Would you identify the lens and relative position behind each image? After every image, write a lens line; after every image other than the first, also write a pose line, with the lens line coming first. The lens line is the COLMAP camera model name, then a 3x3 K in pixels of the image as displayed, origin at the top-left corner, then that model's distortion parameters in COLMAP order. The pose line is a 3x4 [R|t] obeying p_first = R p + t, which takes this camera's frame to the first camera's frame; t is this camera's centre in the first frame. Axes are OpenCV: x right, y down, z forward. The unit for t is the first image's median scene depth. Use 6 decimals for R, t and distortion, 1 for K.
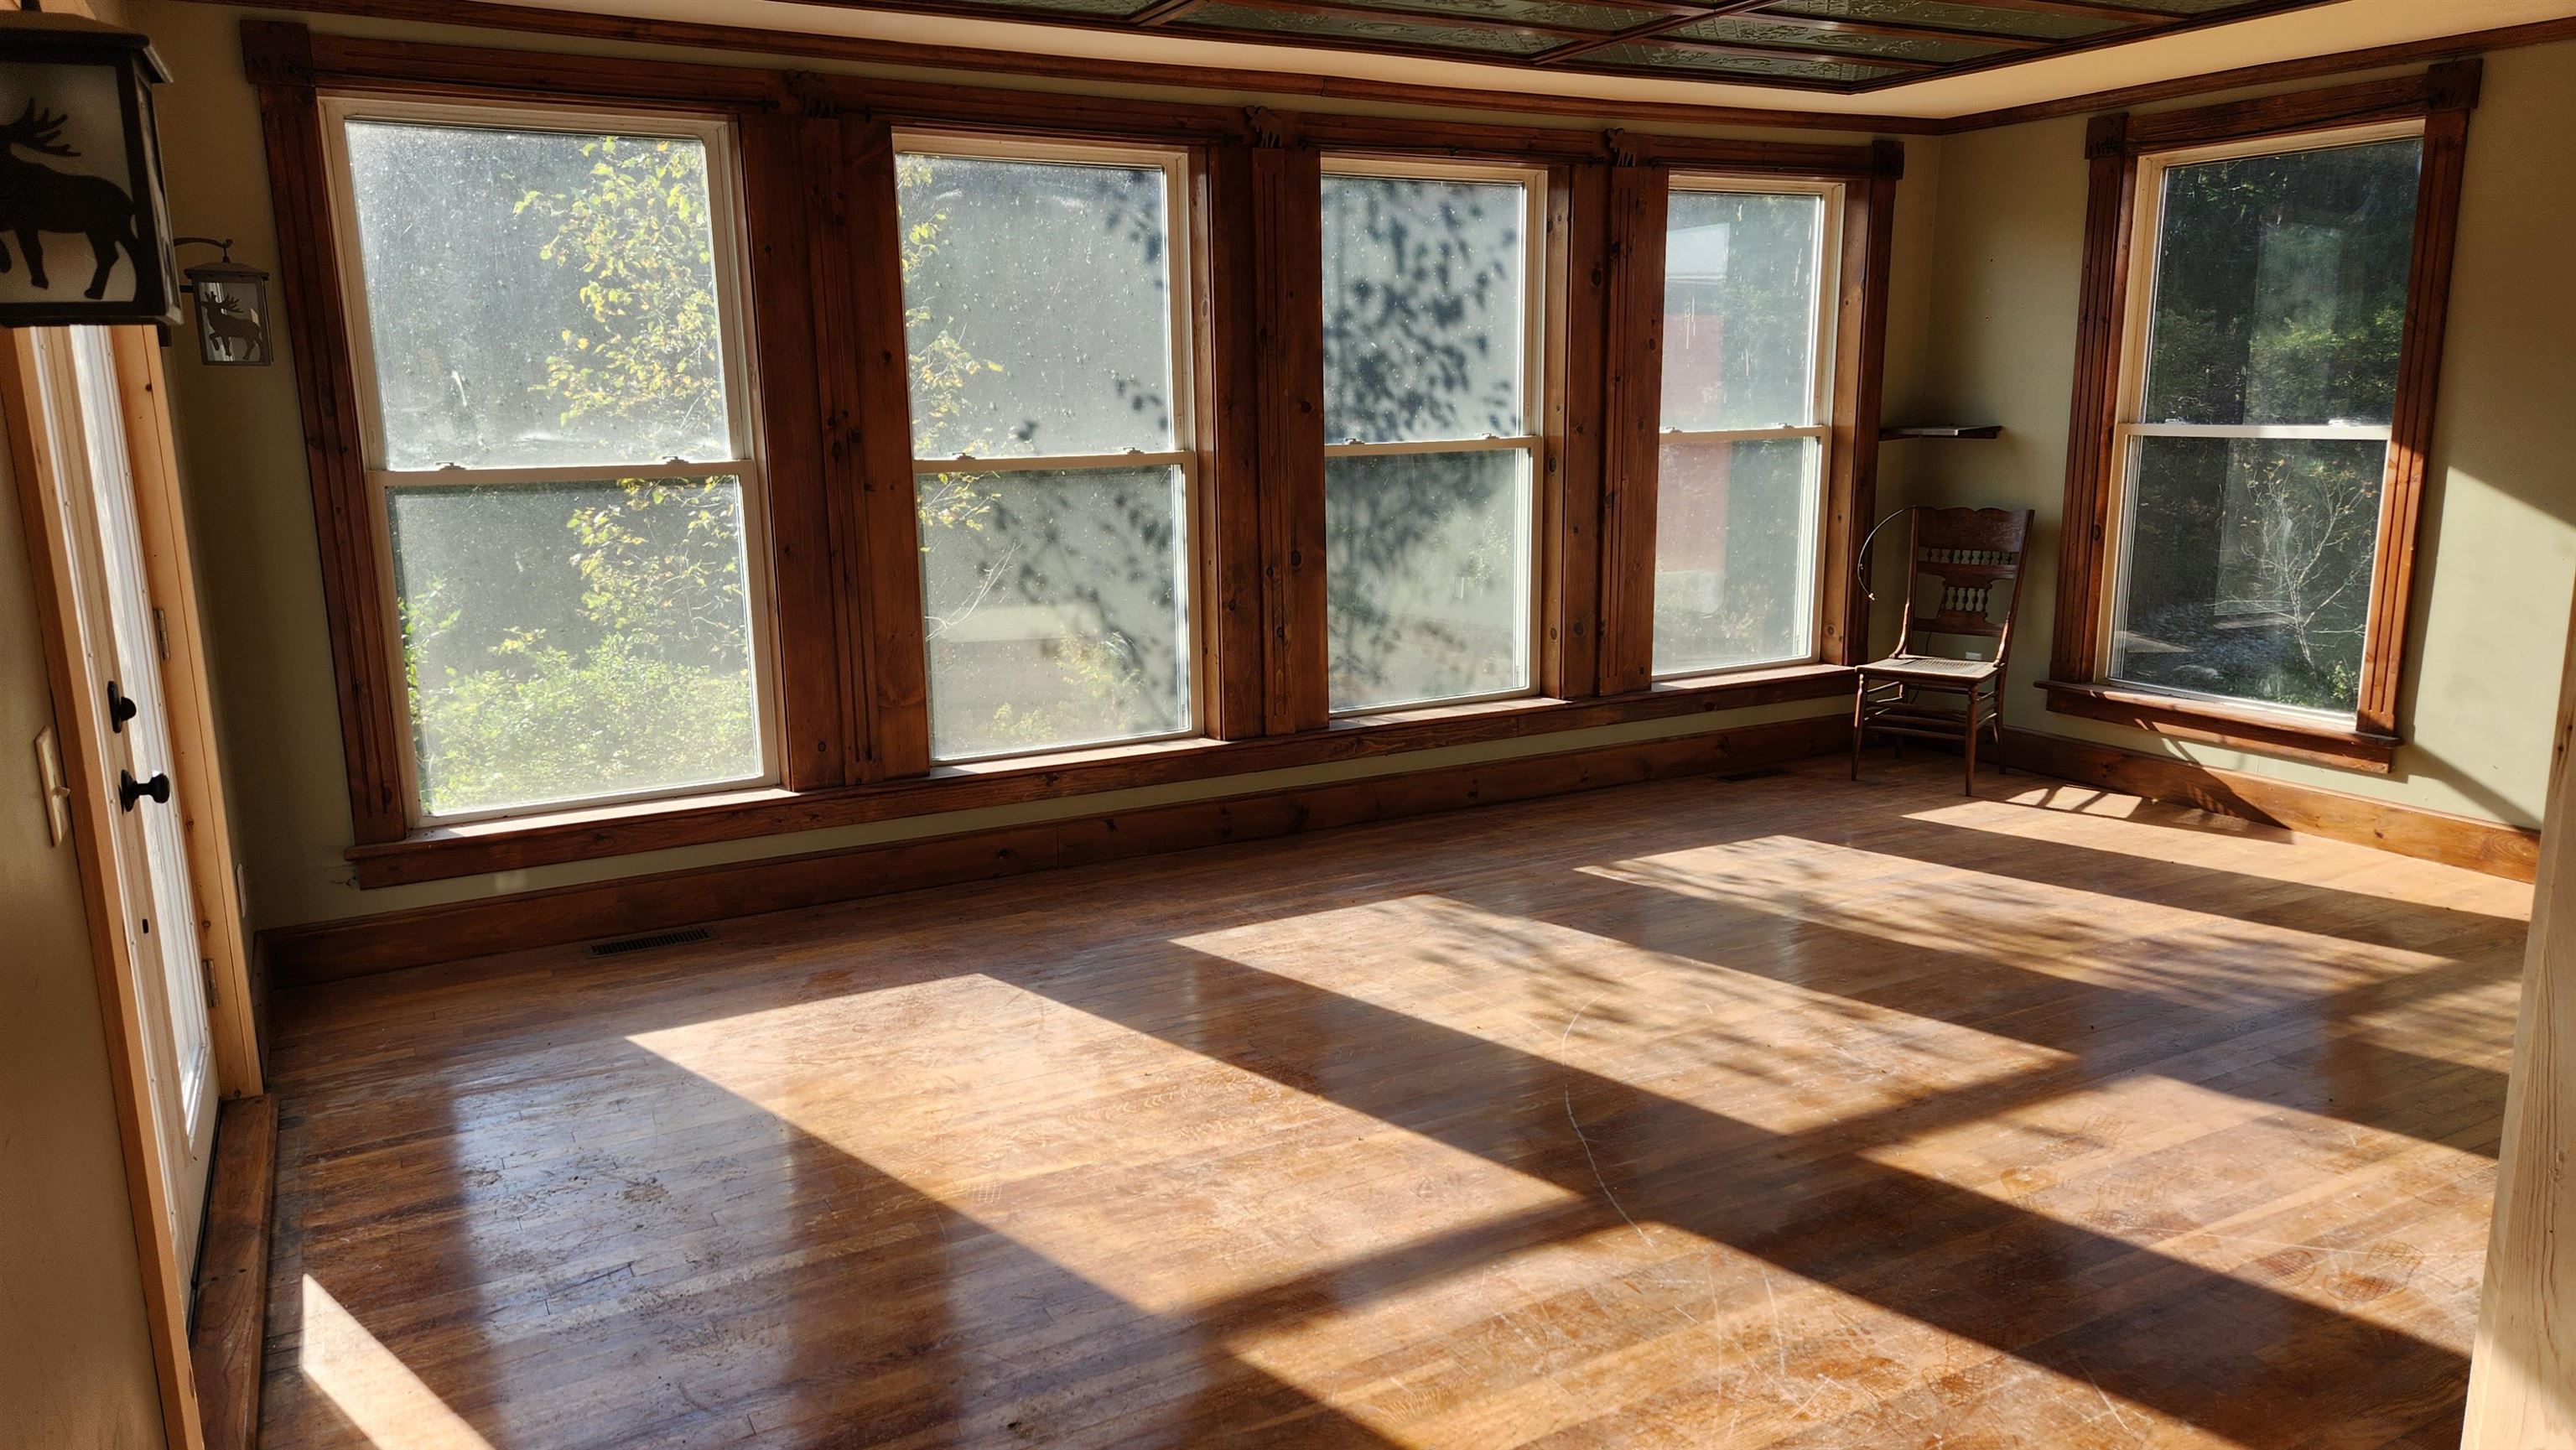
lens RADIAL K [[1720.8, 0, 1288.0], [0, 1720.8, 725.0], [0, 0, 1]] dist [0.085857, -0.083068]
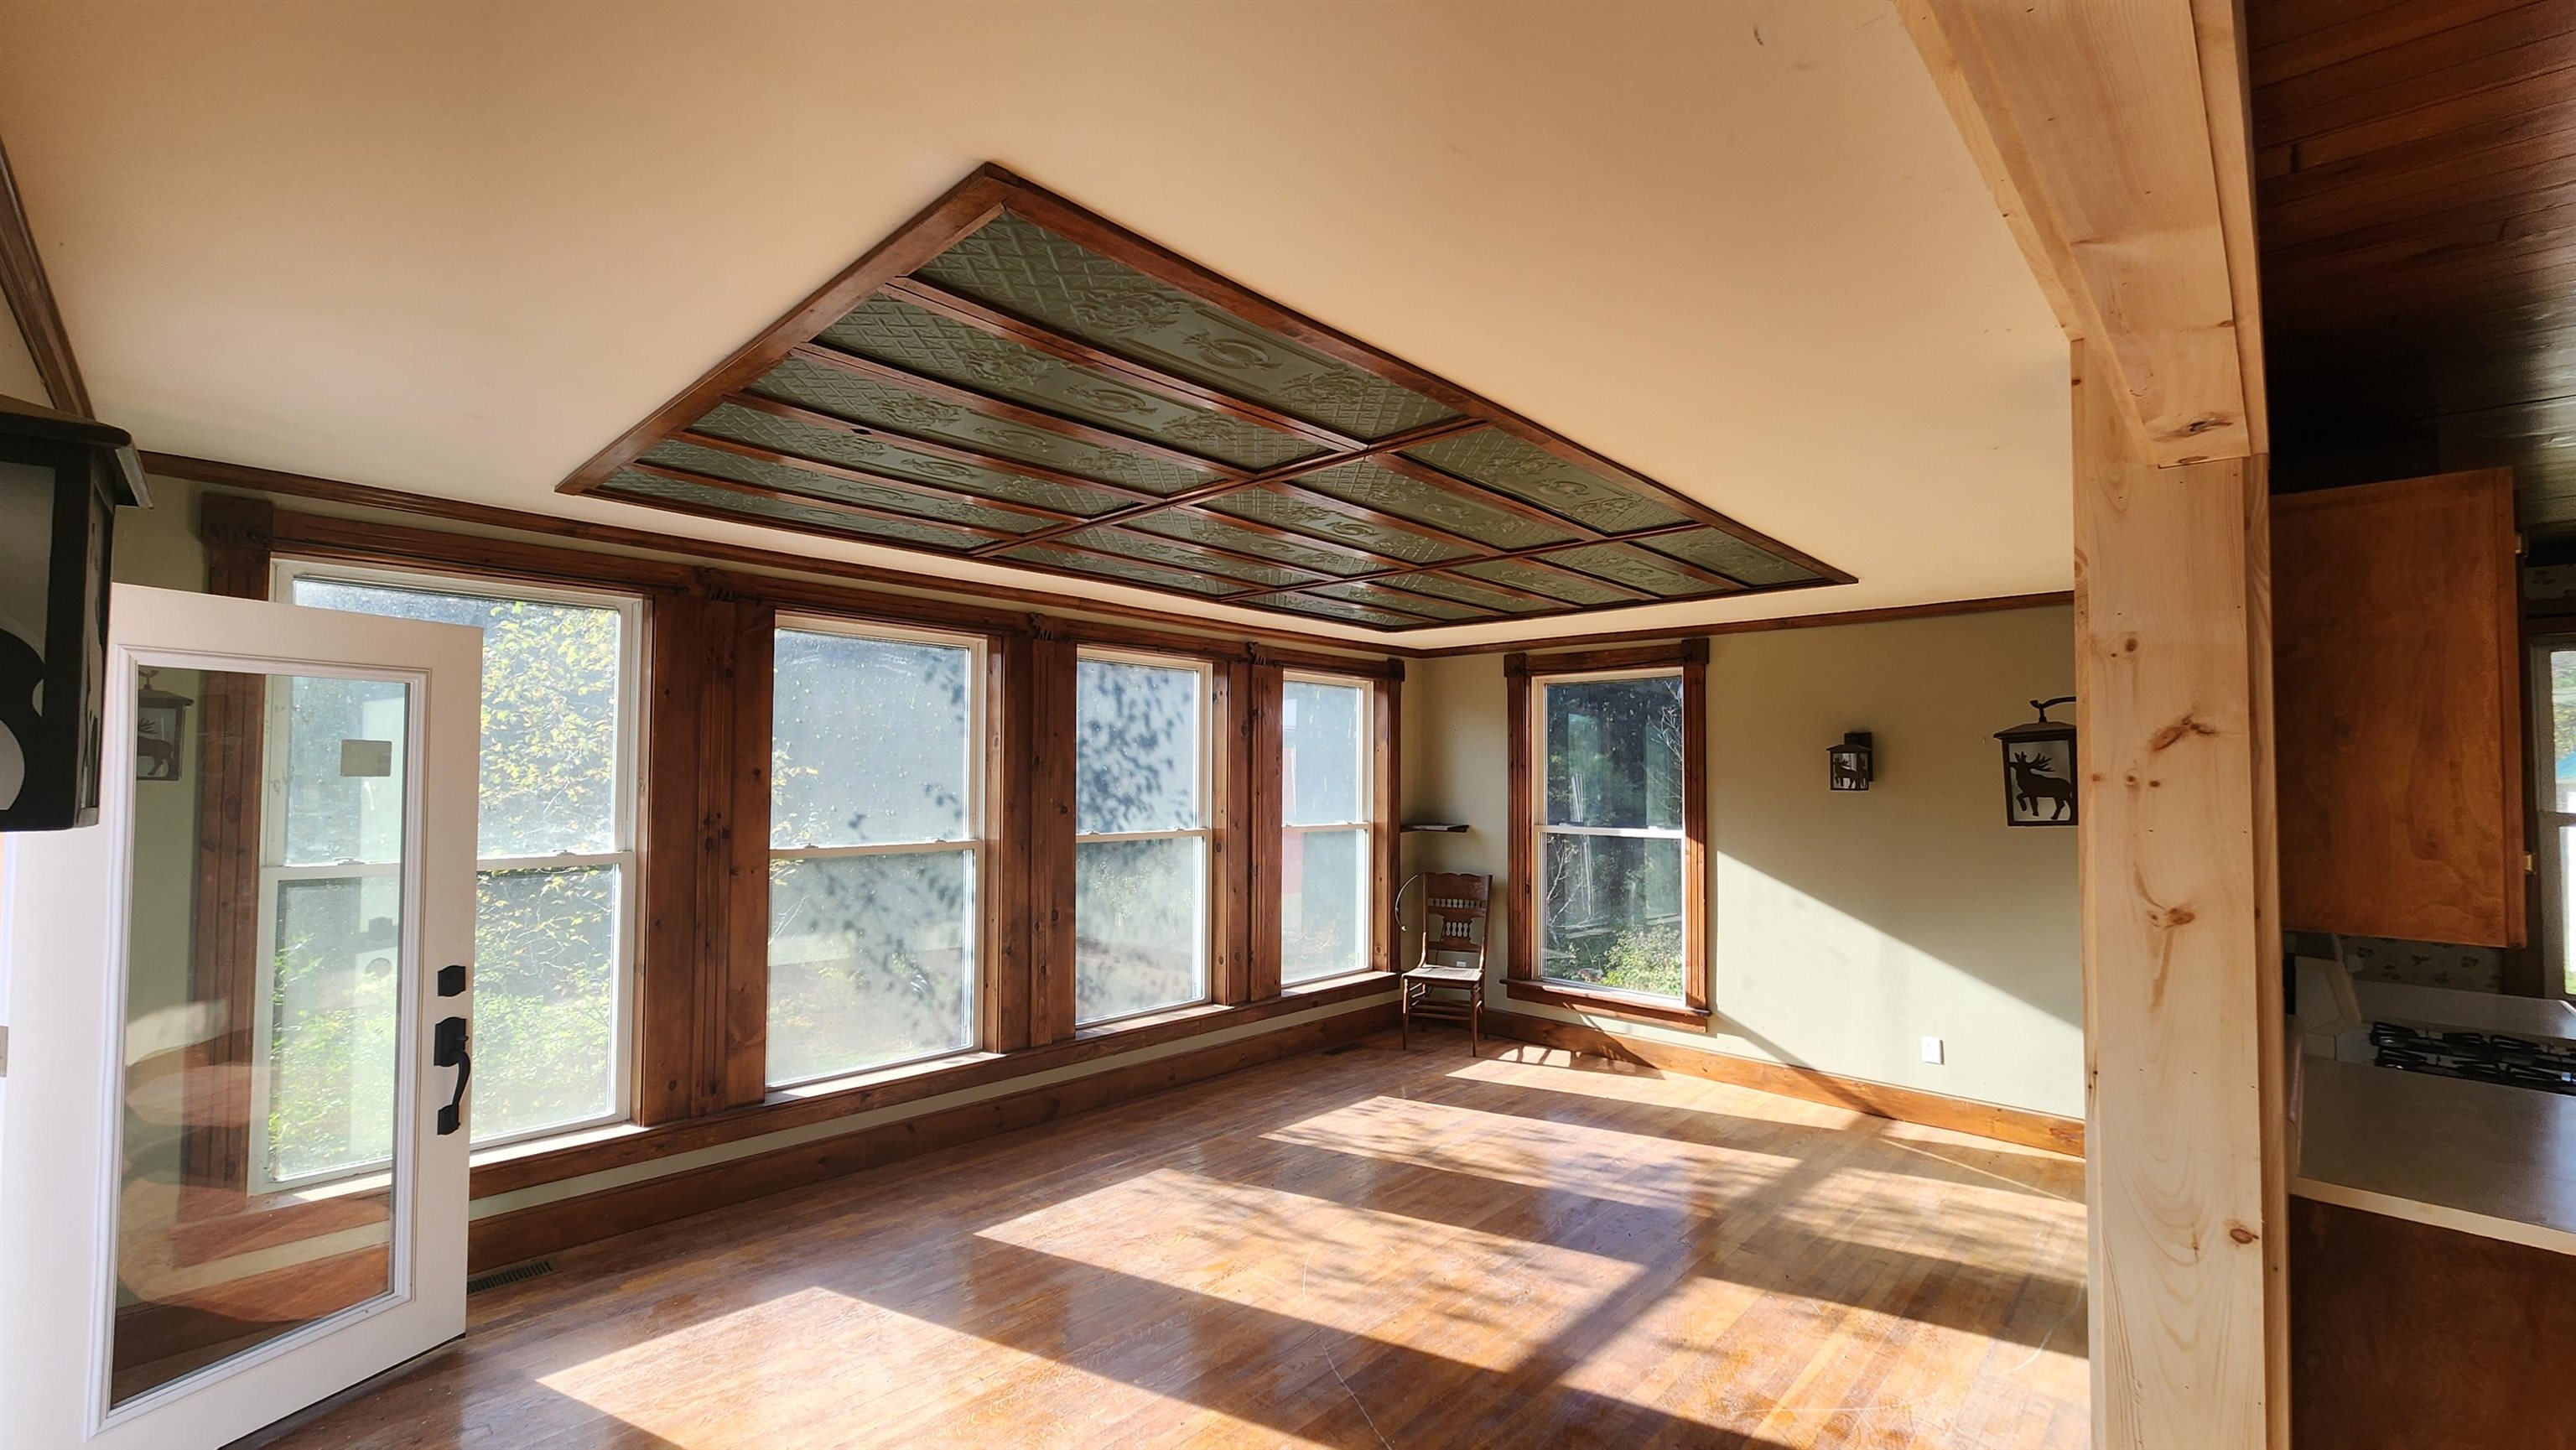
lens RADIAL K [[1047.2, 0, 1289.9], [0, 1047.2, 742.8], [0, 0, 1]] dist [-0.002704, -0.000333]
pose [[0.951920, 0.031580, 0.304716, -0.078741], [0.038218, 0.974660, -0.220401, -0.038905], [-0.303955, 0.221450, 0.926591, 0.119593]]
